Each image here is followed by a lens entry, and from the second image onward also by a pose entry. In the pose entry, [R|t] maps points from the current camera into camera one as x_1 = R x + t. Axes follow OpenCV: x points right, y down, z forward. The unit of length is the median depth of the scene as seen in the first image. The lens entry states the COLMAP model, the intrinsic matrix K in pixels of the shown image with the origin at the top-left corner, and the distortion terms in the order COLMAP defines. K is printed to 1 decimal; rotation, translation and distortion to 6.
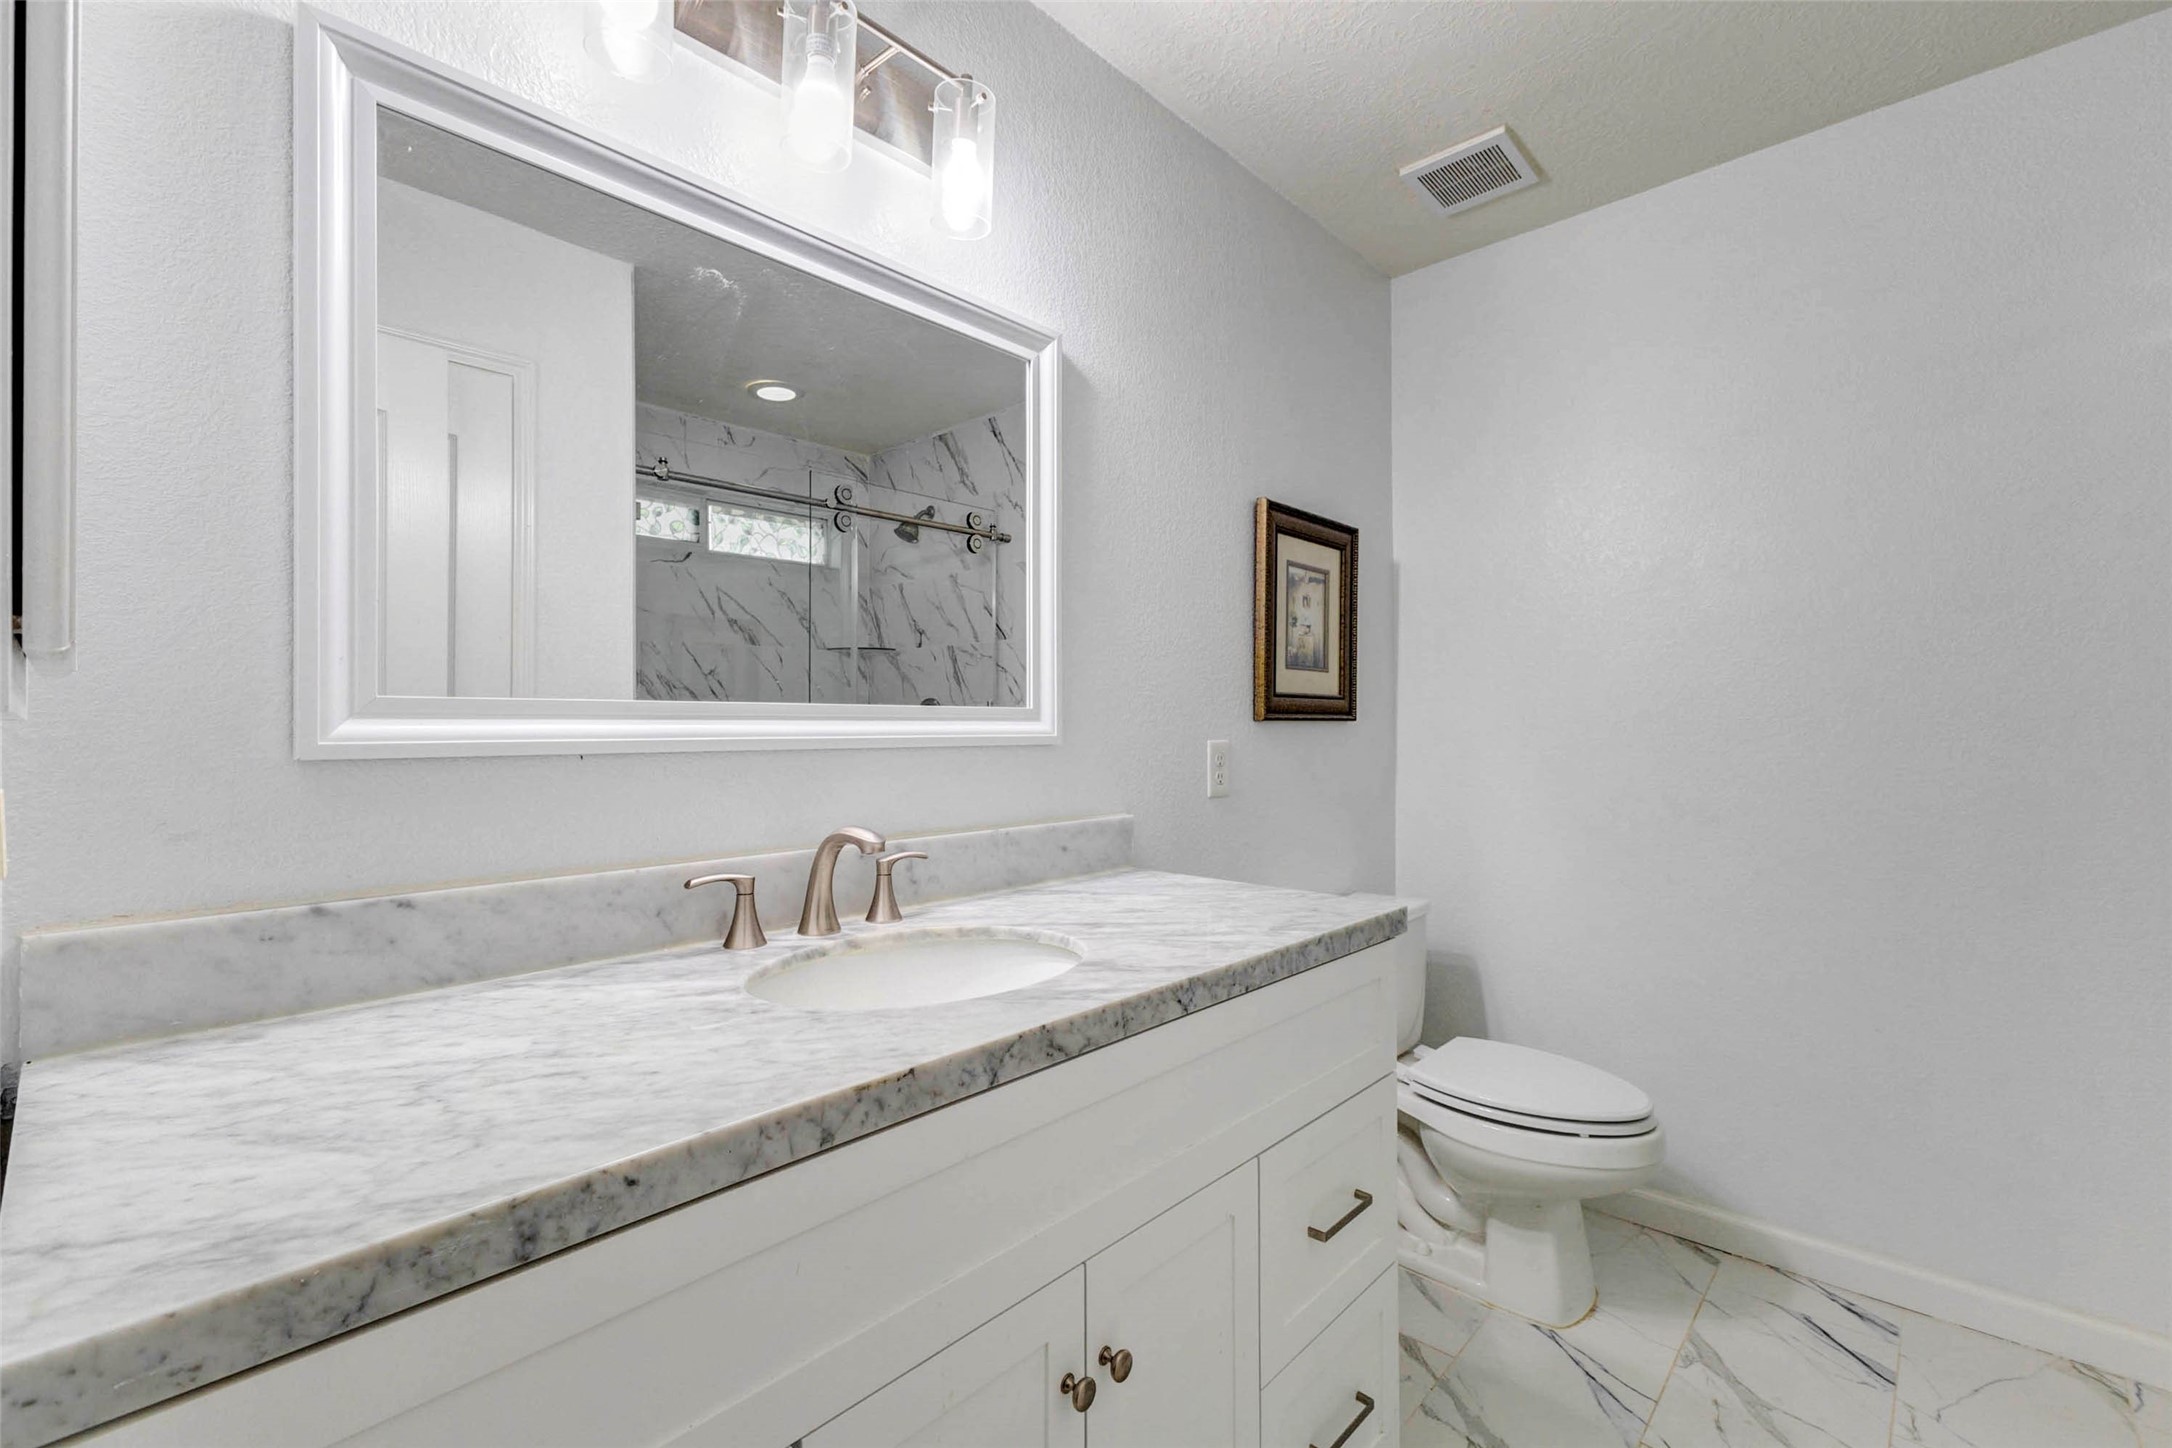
lens RADIAL K [[948.3, 0, 1073.4], [0, 948.3, 720.6], [0, 0, 1]] dist [0.014039, -0.004017]
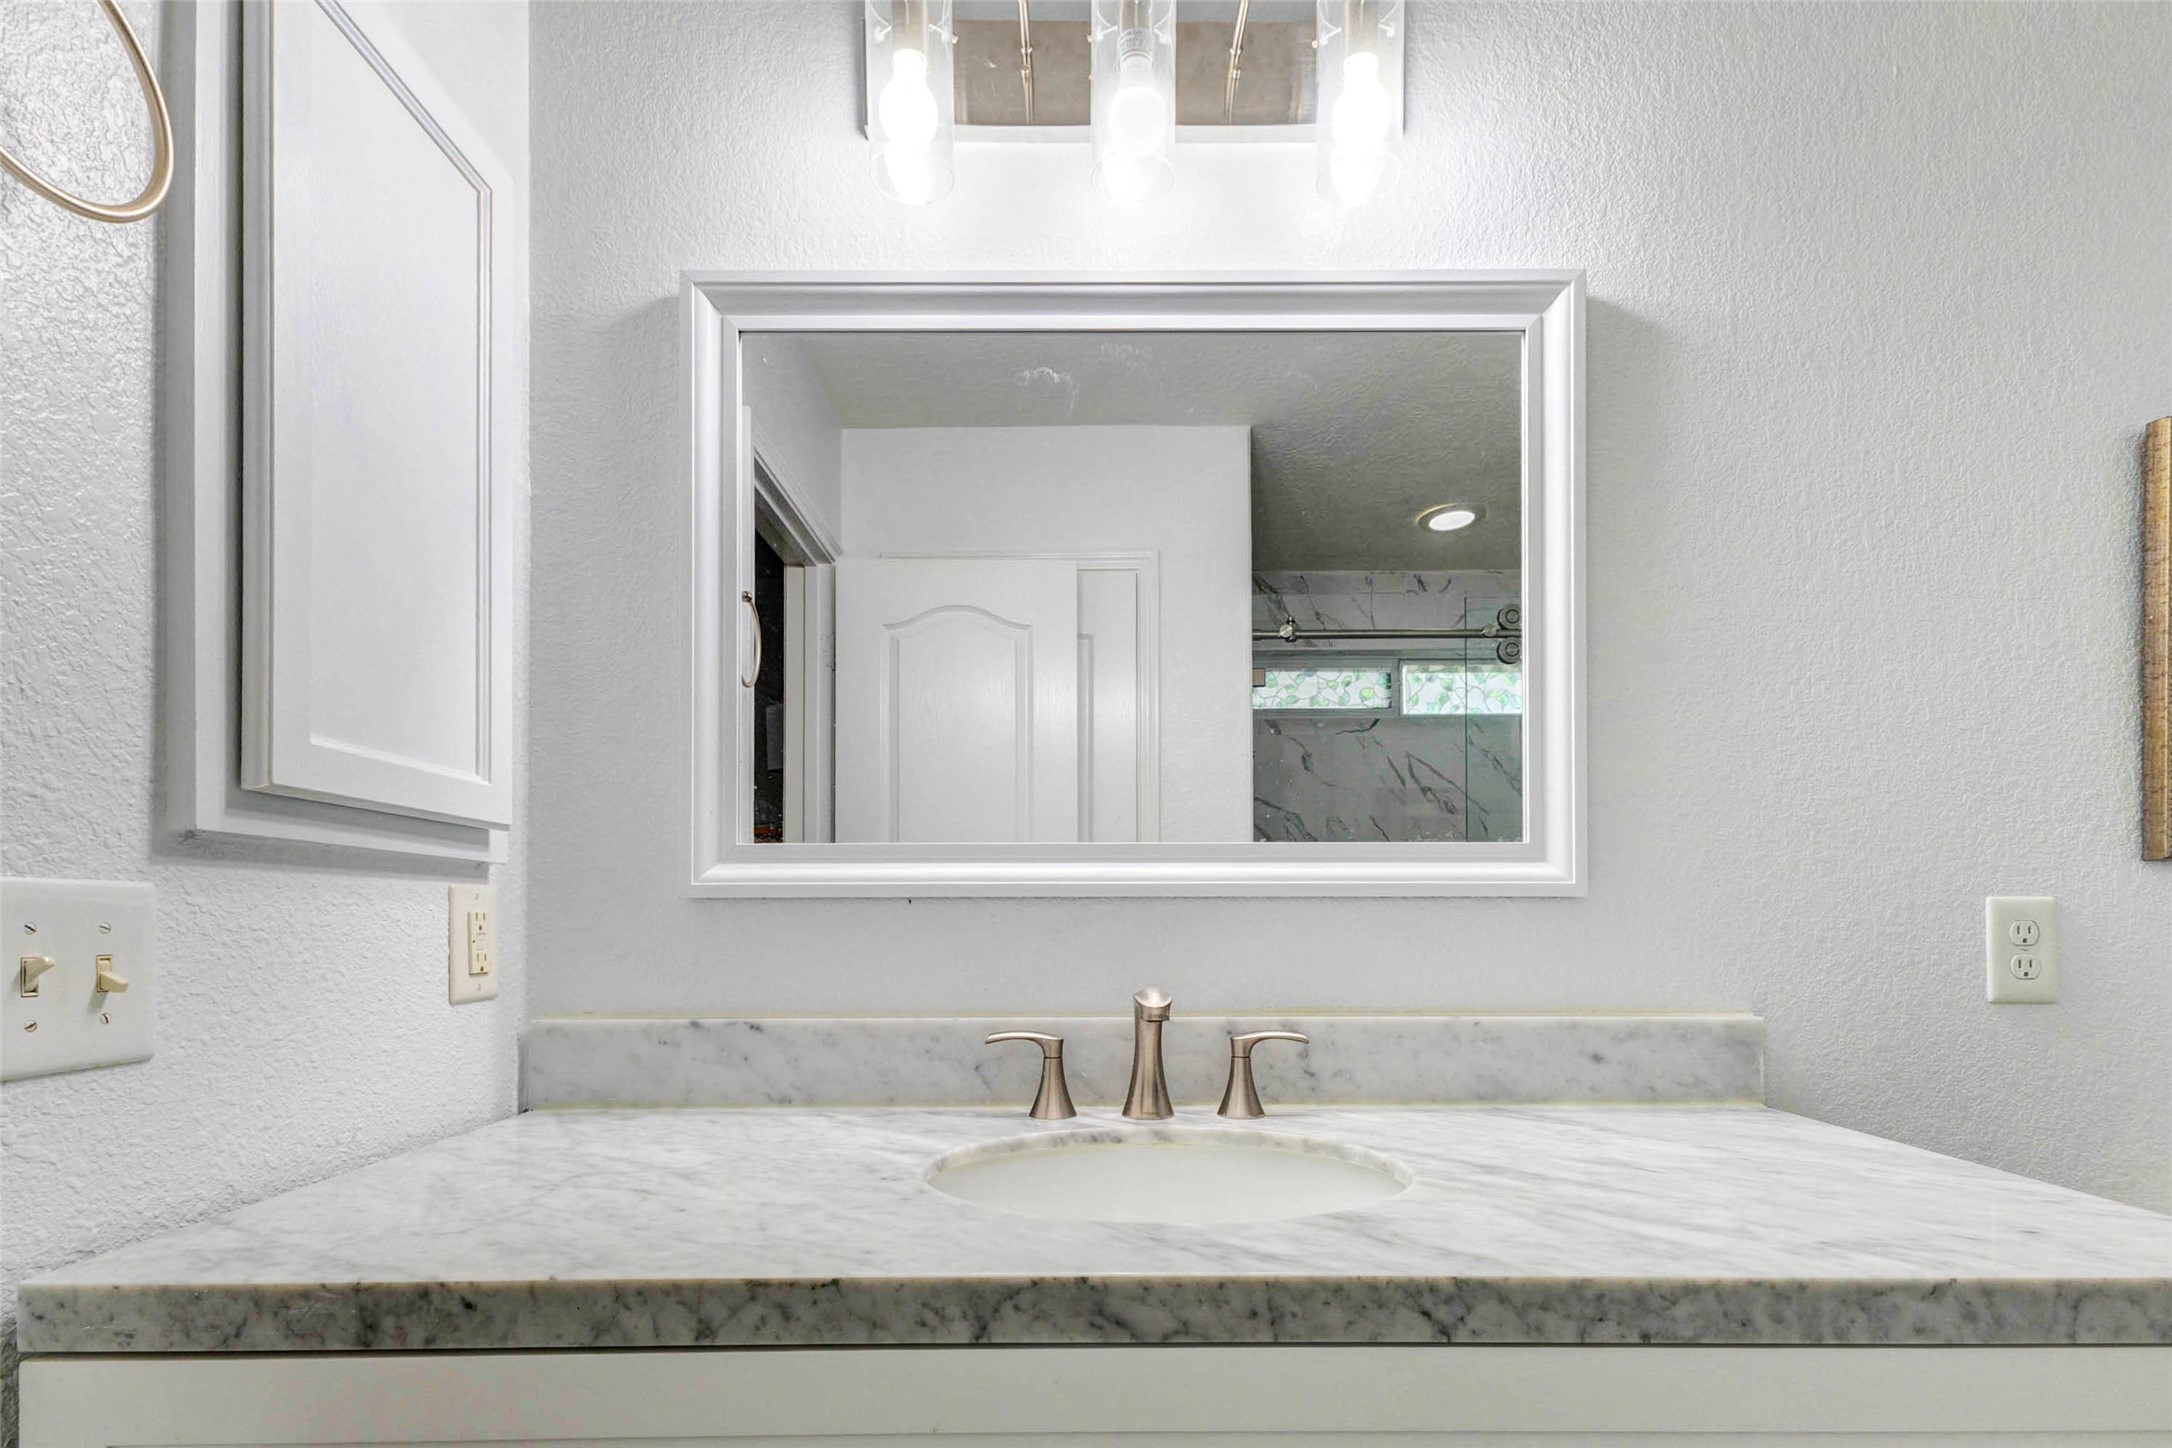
lens RADIAL K [[992.1, 0, 1085.6], [0, 992.1, 910.6], [0, 0, 1]] dist [0.018243, -0.005594]
pose [[0.688346, -0.007996, -0.725338, 0.356155], [0.004371, 0.999967, -0.006875, 0.054195], [0.725369, 0.001562, 0.688358, 0.399052]]
